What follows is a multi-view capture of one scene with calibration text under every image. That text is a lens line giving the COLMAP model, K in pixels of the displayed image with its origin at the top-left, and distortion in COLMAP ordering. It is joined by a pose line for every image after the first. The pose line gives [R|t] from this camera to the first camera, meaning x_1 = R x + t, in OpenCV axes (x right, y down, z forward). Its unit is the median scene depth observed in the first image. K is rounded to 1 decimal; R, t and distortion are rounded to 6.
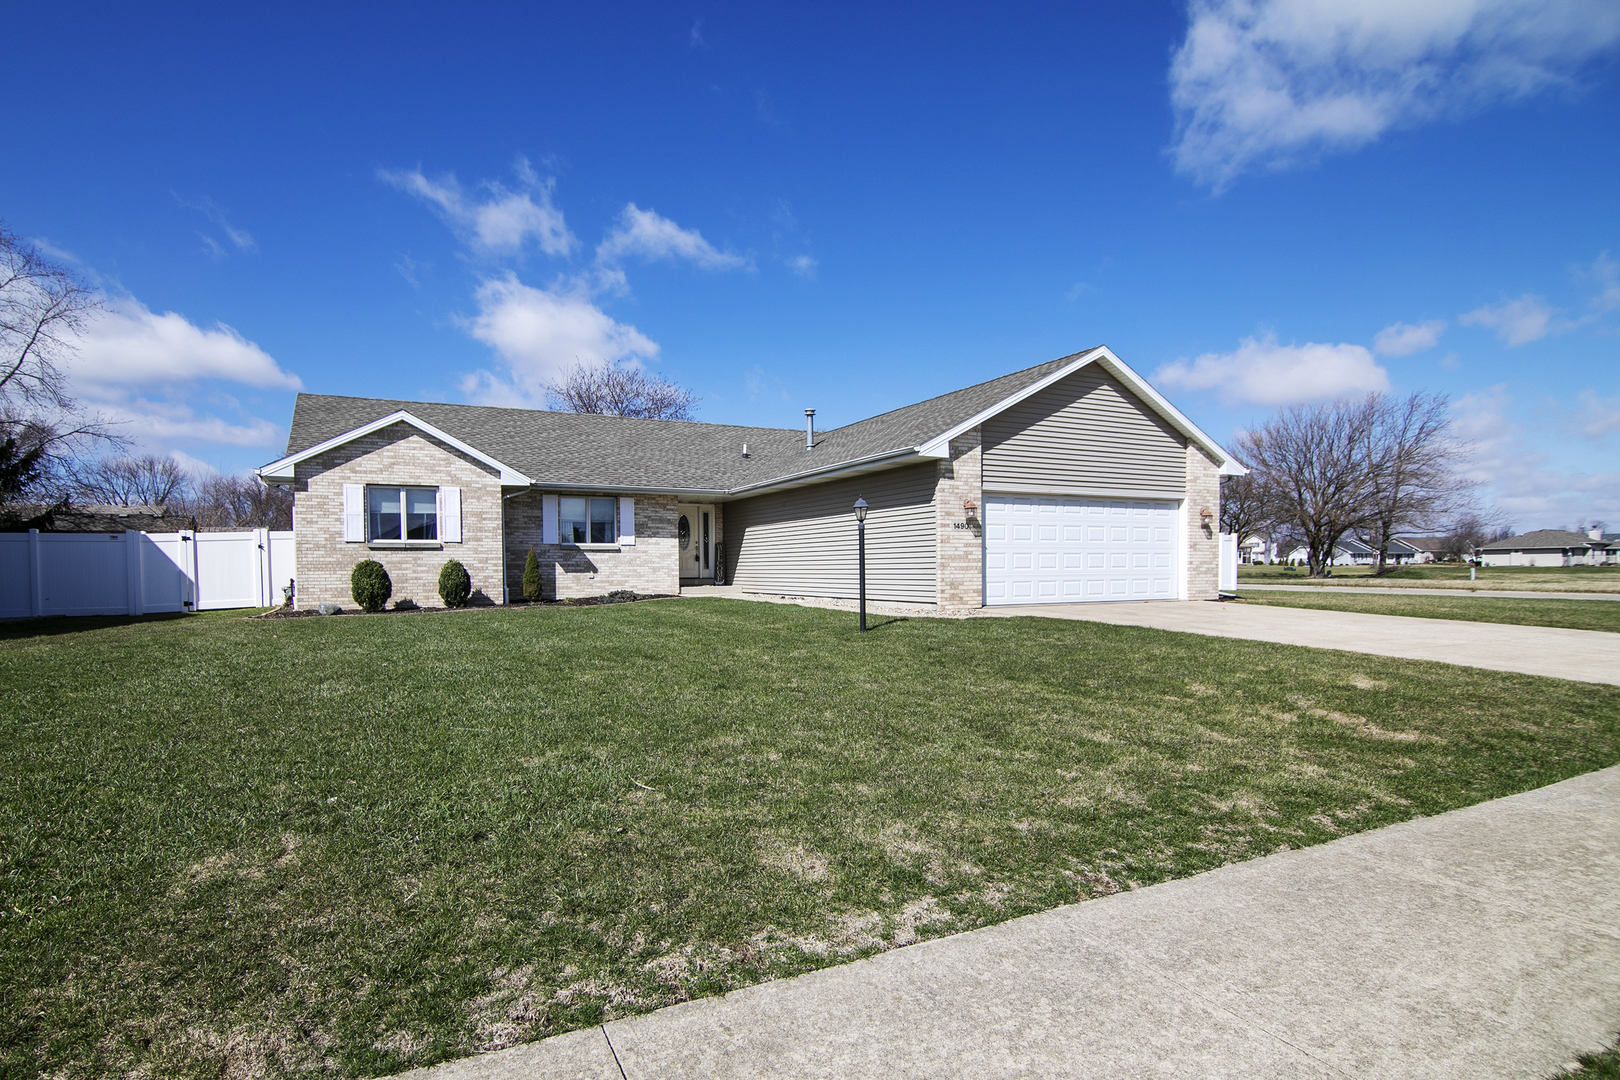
lens RADIAL K [[696.0, 0, 808.5], [0, 696.0, 572.3], [0, 0, 1]] dist [-0.001139, -0.000088]
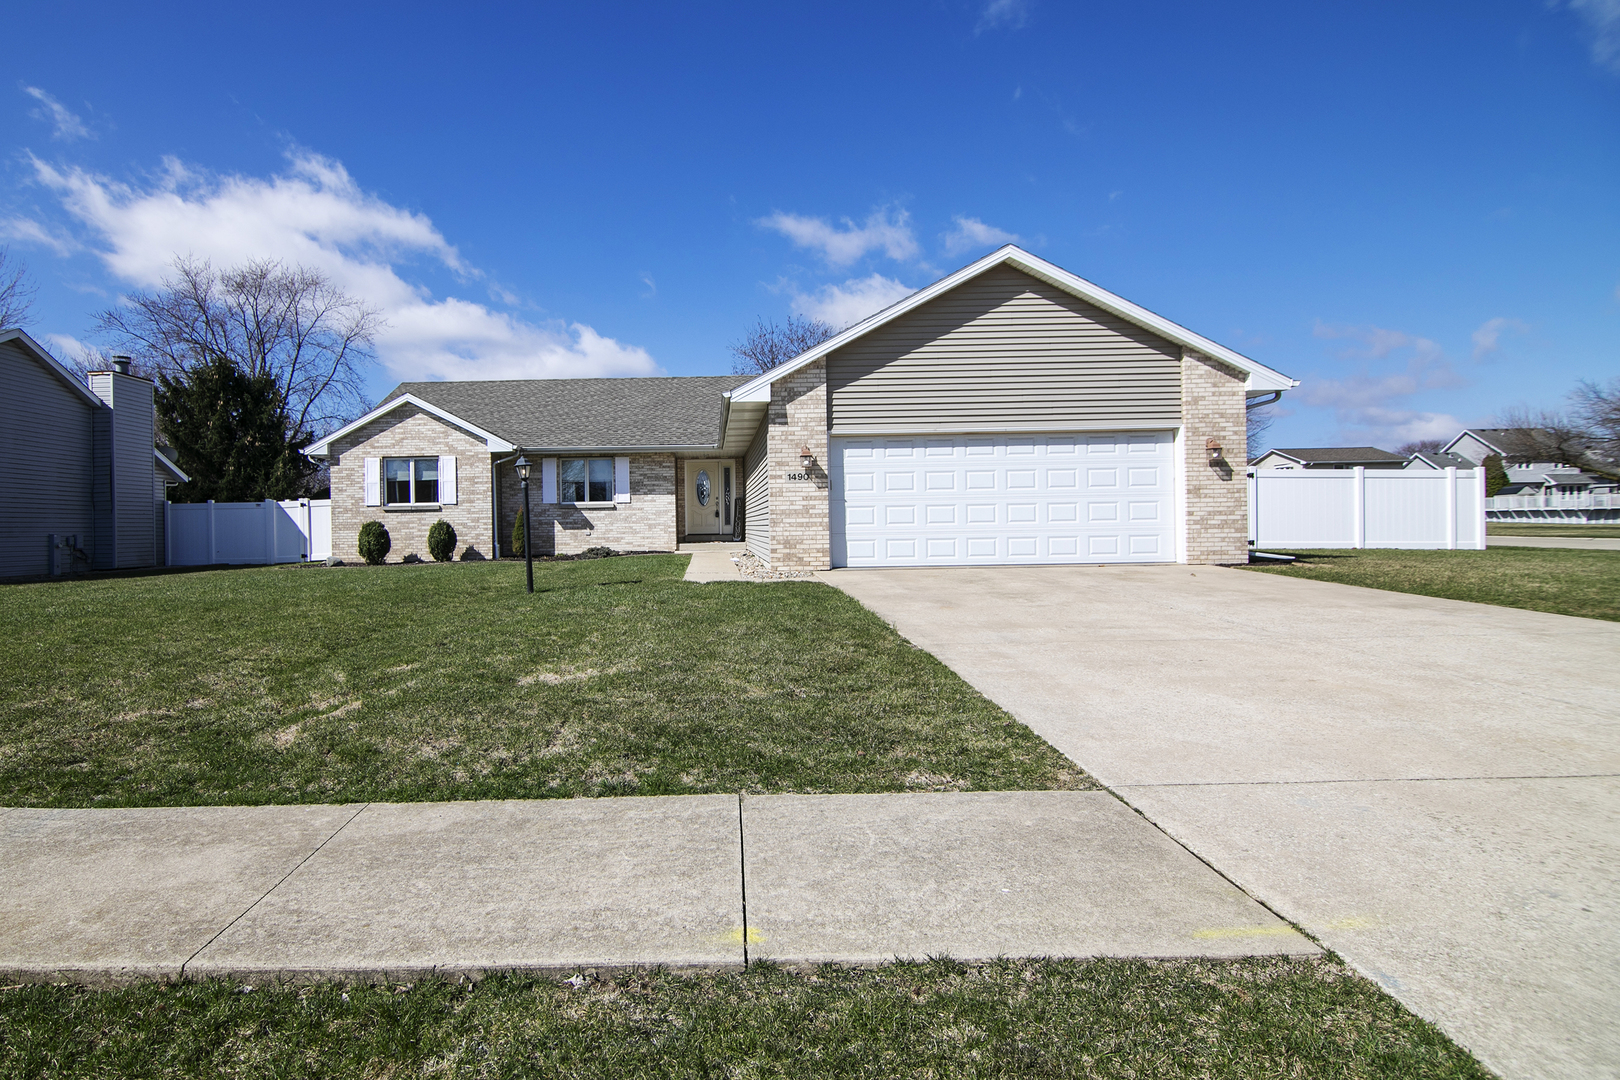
lens RADIAL K [[732.3, 0, 811.3], [0, 732.3, 513.9], [0, 0, 1]] dist [0.000913, 0.000142]
pose [[0.918875, -0.012837, -0.394341, 0.500379], [0.007296, 0.999853, -0.015548, -0.004009], [0.394482, 0.011409, 0.918833, 0.127605]]
